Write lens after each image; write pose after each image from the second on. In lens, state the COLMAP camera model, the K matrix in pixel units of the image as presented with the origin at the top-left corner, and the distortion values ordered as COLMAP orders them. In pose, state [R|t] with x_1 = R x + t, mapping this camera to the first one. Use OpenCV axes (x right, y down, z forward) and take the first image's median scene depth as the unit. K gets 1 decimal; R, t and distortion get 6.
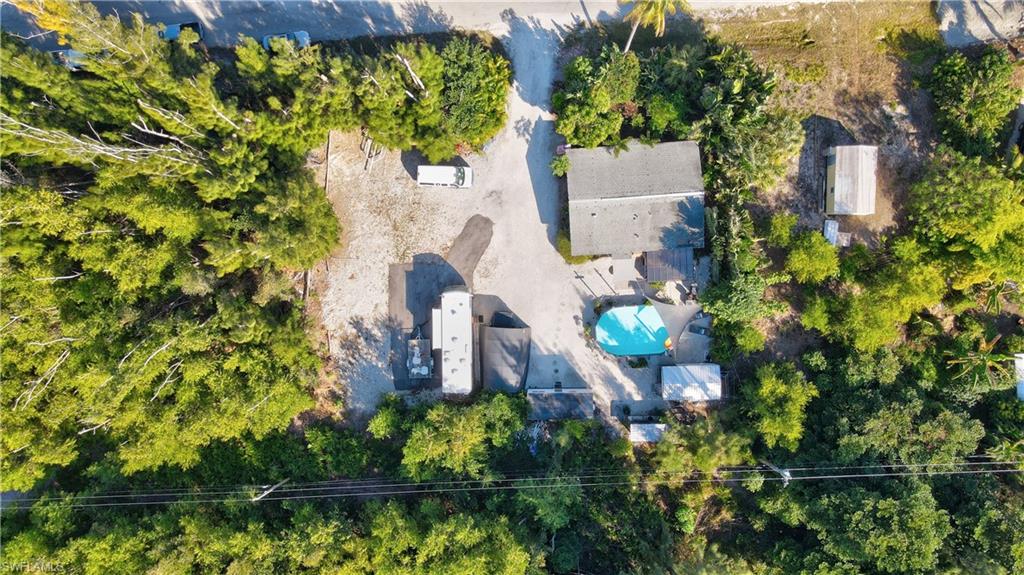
lens RADIAL K [[753.6, 0, 512.0], [0, 753.6, 287.5], [0, 0, 1]] dist [0.023771, 0.000838]
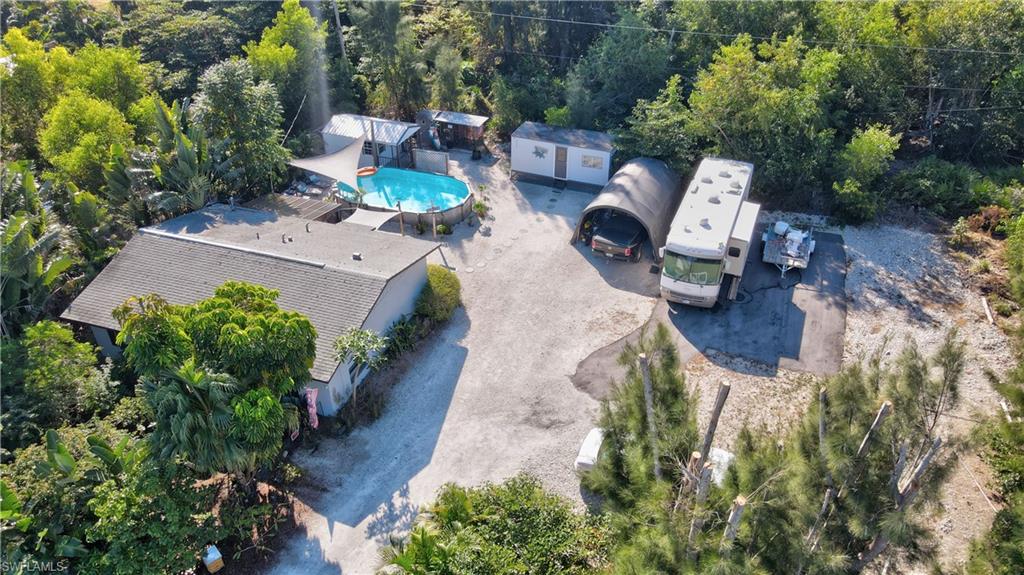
lens RADIAL K [[753.6, 0, 512.0], [0, 753.6, 287.5], [0, 0, 1]] dist [0.023771, 0.000838]
pose [[-0.918097, -0.184024, 0.351045, -0.136421], [0.392959, -0.538298, 0.745532, -0.391323], [0.051771, 0.822418, 0.566524, 0.717315]]
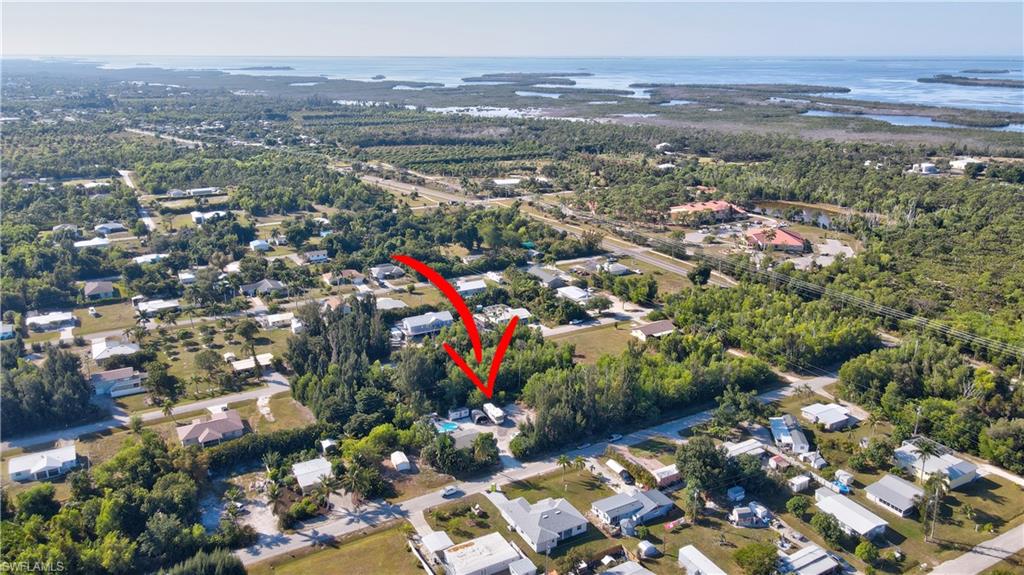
lens RADIAL K [[753.6, 0, 512.0], [0, 753.6, 287.5], [0, 0, 1]] dist [0.023771, 0.000838]
pose [[-0.894205, 0.164923, -0.416171, 1.161740], [-0.447113, -0.283178, 0.848469, -2.668538], [0.022082, 0.944781, 0.326959, -0.649032]]
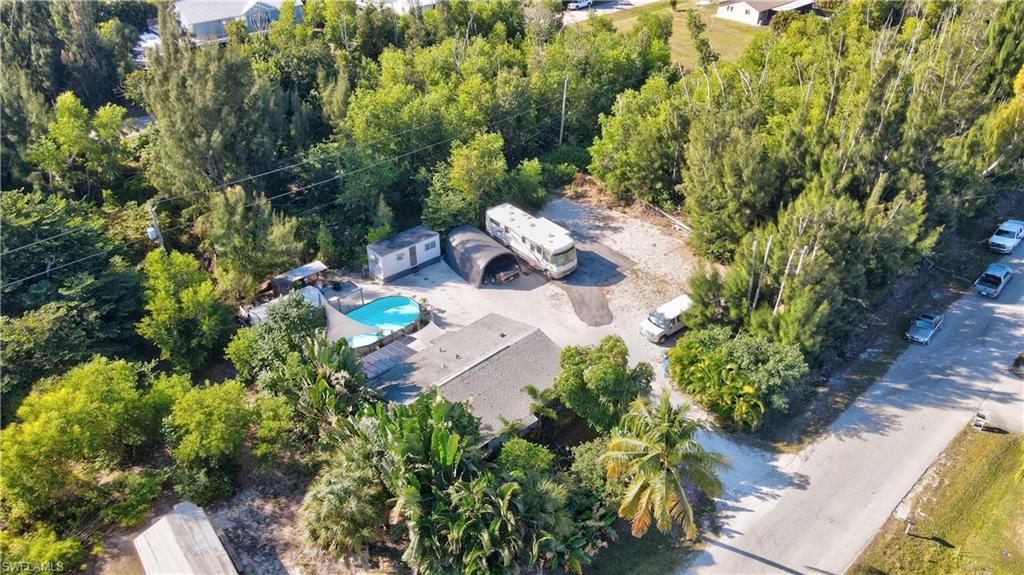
lens RADIAL K [[753.6, 0, 512.0], [0, 753.6, 287.5], [0, 0, 1]] dist [0.023771, 0.000838]
pose [[-0.766177, 0.384375, -0.515003, 0.456015], [-0.642395, -0.436465, 0.629942, -0.539031], [0.017354, 0.813483, 0.581330, 0.480964]]
